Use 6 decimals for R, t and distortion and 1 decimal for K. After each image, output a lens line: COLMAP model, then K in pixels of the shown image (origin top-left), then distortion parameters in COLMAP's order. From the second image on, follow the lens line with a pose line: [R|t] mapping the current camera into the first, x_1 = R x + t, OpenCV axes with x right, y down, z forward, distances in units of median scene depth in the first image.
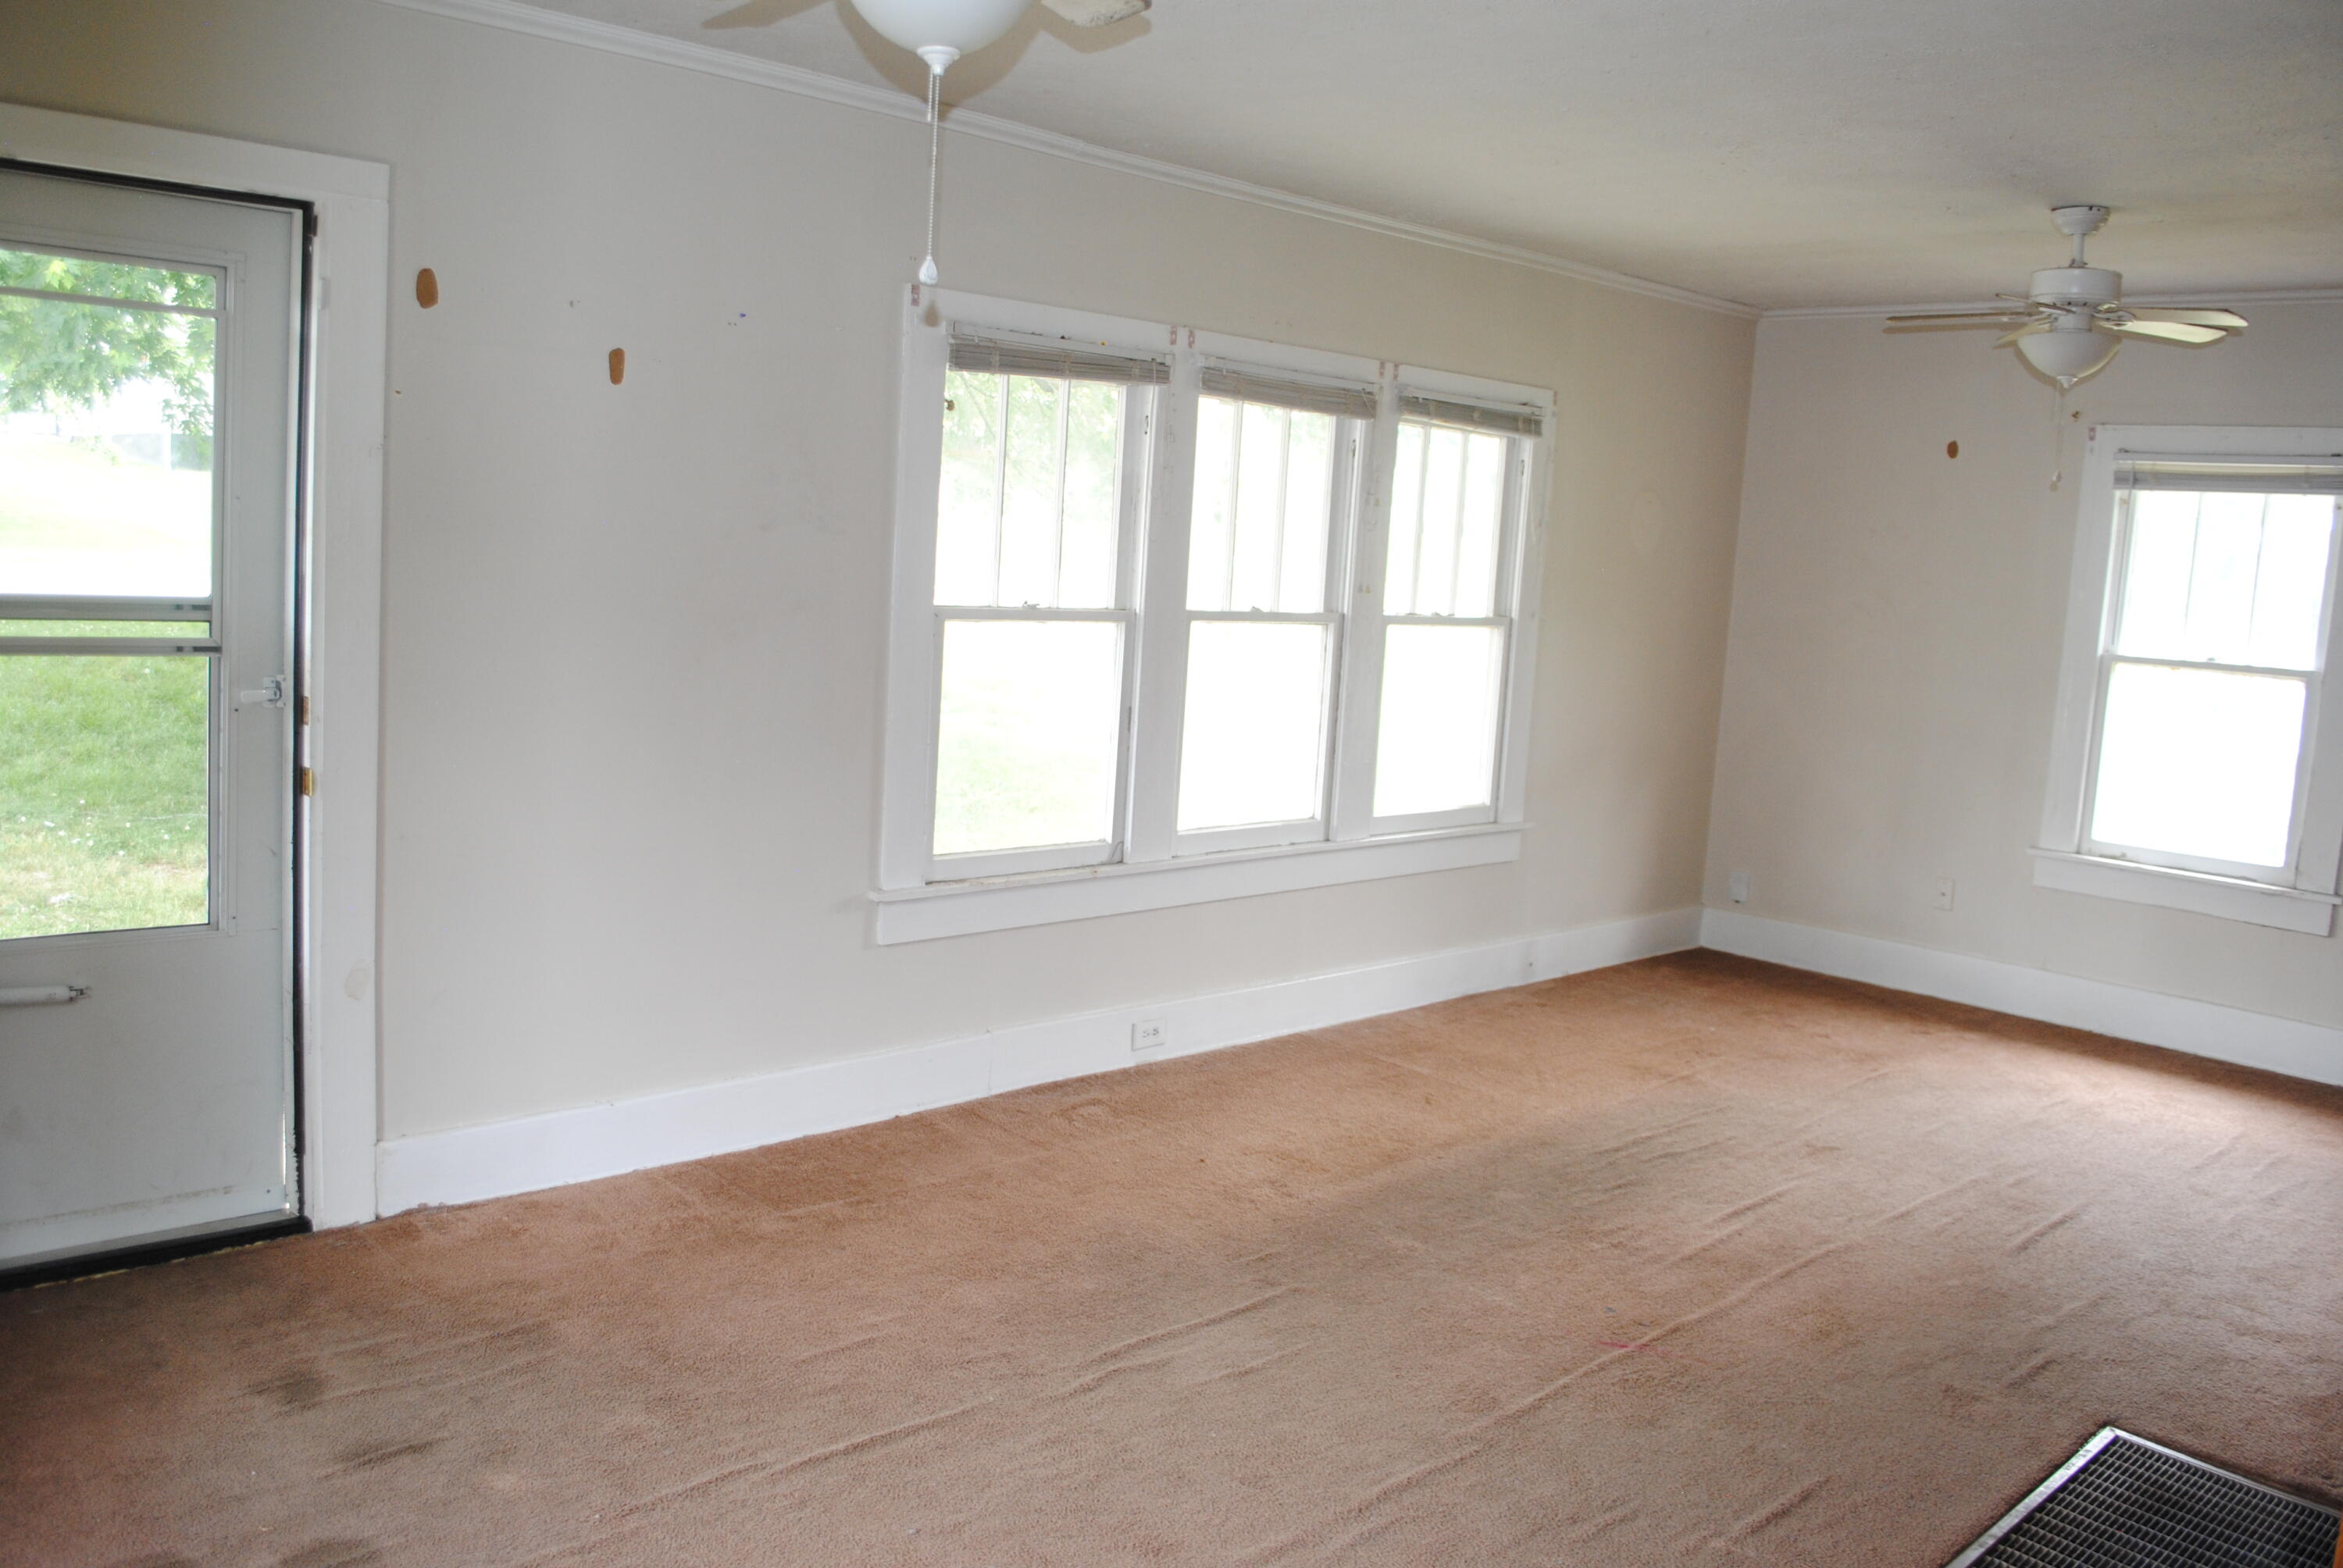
lens RADIAL K [[1846.6, 0, 1173.4], [0, 1846.6, 759.2], [0, 0, 1]] dist [-0.076472, -0.001097]
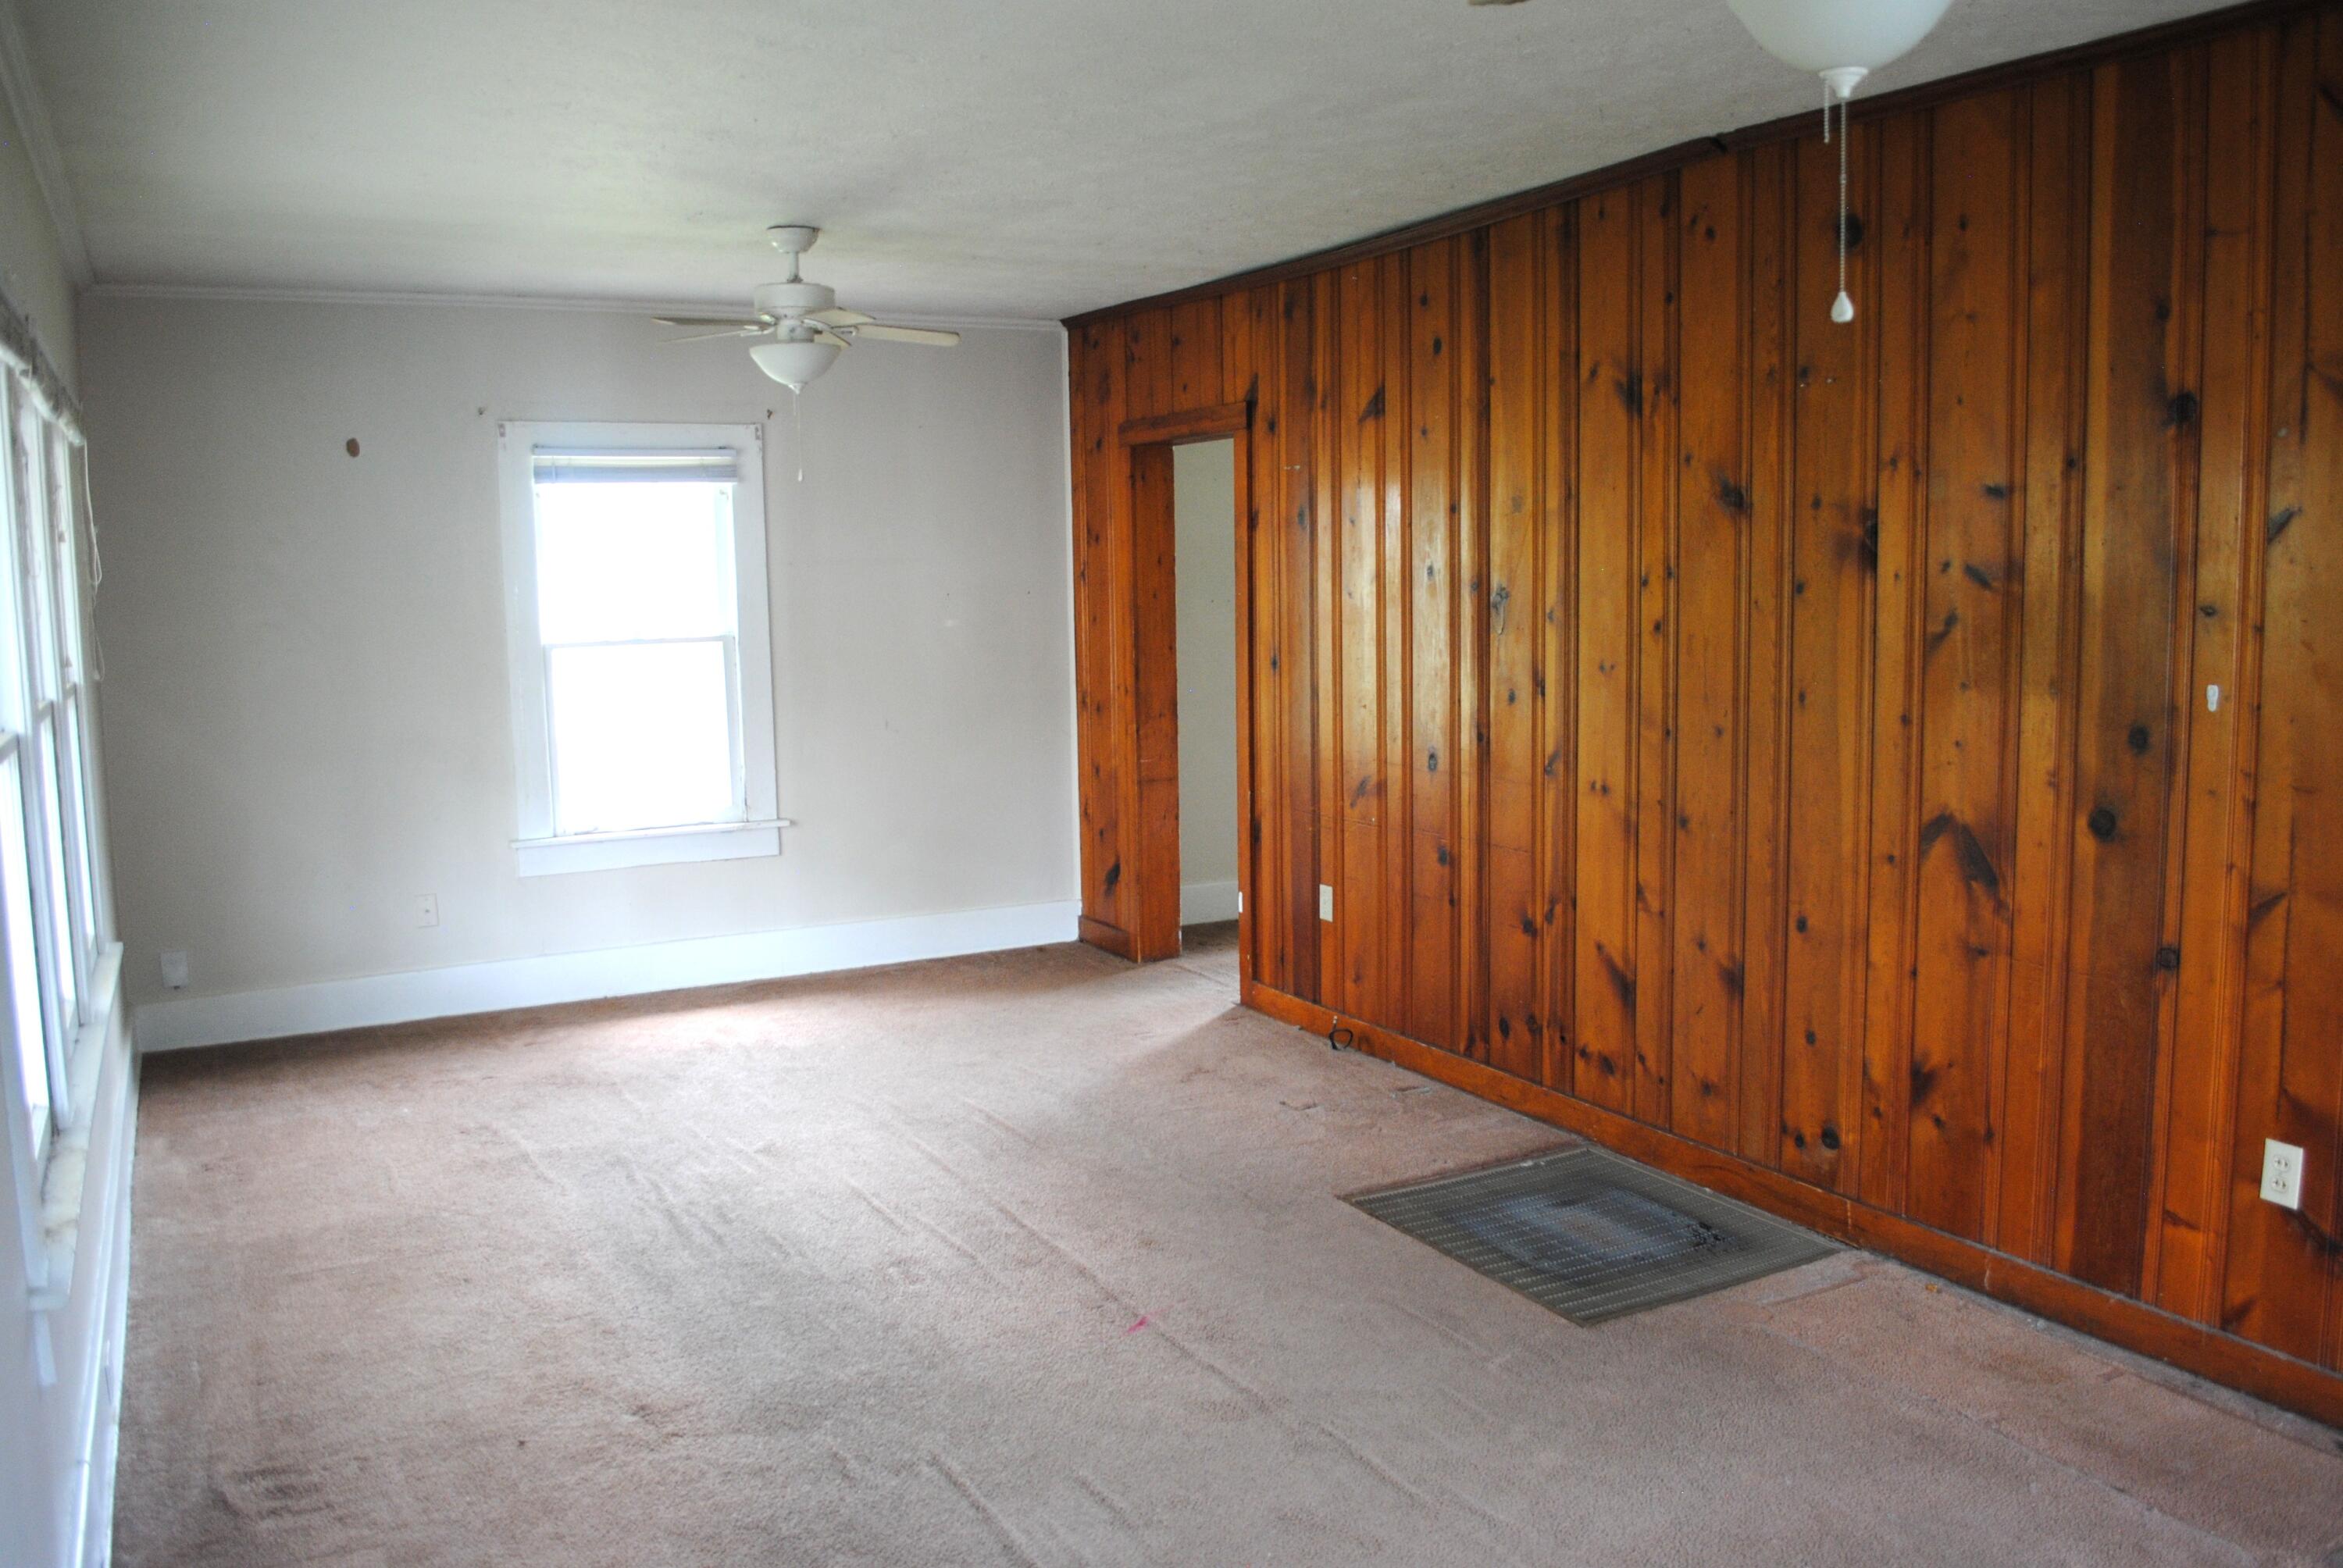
lens RADIAL K [[1846.6, 0, 1164.5], [0, 1846.6, 791.3], [0, 0, 1]] dist [-0.076472, -0.001097]
pose [[0.279421, -0.181896, 0.942782, -0.464408], [0.154341, 0.977632, 0.142876, -0.084260], [-0.947683, 0.105588, 0.301245, 0.429176]]
